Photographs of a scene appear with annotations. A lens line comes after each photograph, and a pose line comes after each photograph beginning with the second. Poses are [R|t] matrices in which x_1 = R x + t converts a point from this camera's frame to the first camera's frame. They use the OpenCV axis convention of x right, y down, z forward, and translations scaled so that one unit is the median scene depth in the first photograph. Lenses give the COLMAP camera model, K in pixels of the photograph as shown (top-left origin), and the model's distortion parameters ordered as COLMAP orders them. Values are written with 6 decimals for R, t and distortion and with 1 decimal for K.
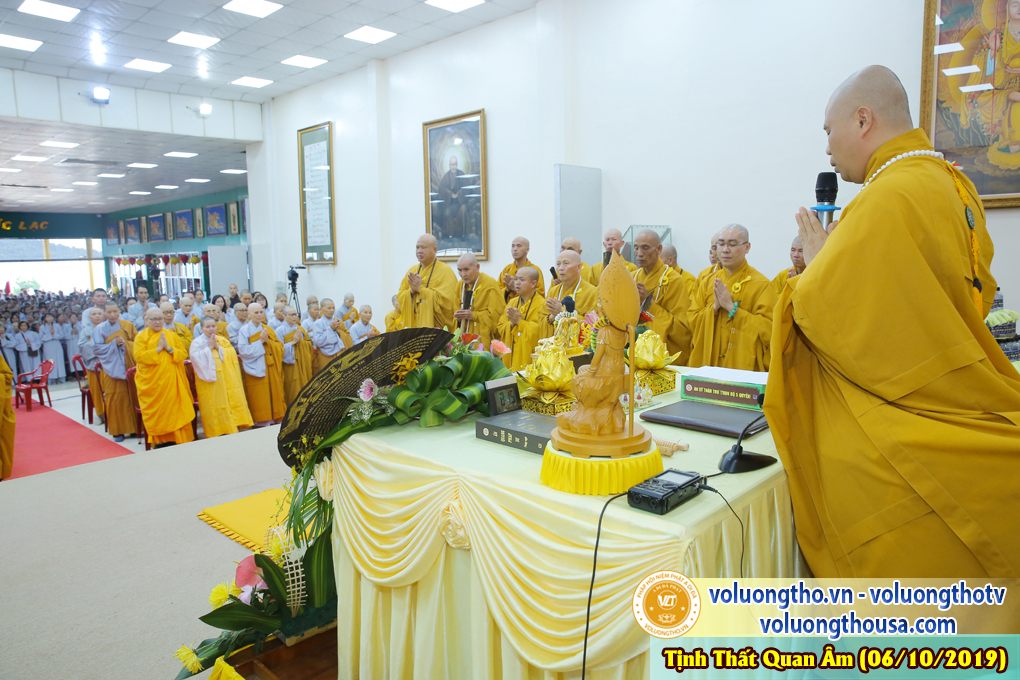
lens RADIAL K [[694.9, 0, 510.0], [0, 694.9, 340.0], [0, 0, 1]] dist [-0.110246, 0.084952]
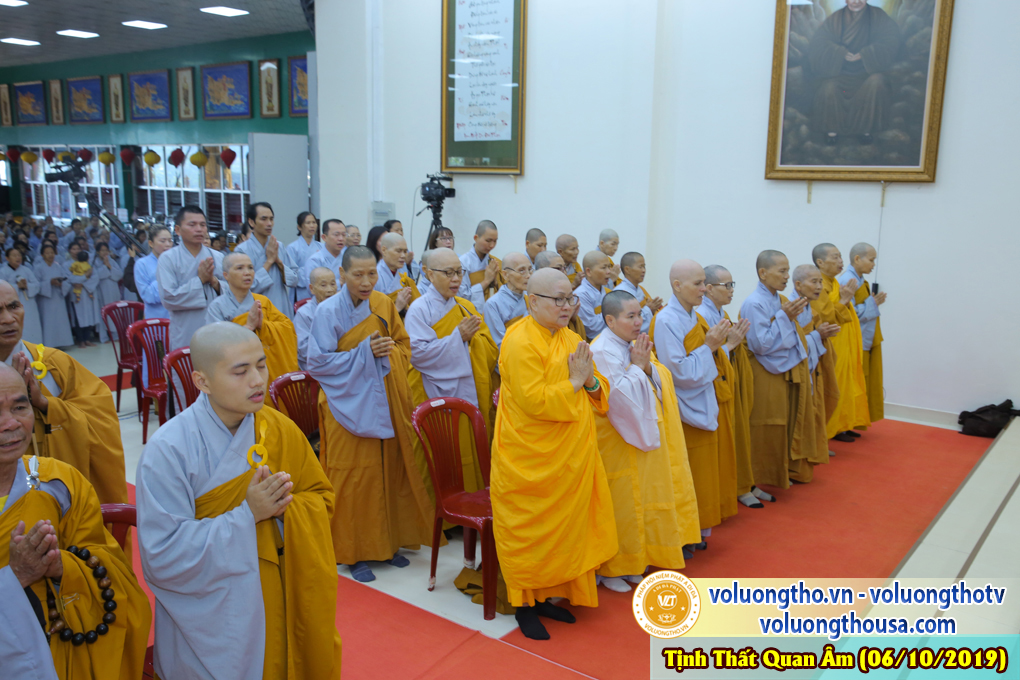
lens RADIAL K [[879.8, 0, 510.9], [0, 879.8, 351.8], [0, 0, 1]] dist [-0.077684, 0.150068]
pose [[0.995023, 0.017998, 0.098010, -0.393595], [-0.025891, 0.996469, 0.079873, -0.027441], [-0.096227, -0.082013, 0.991975, 0.328644]]
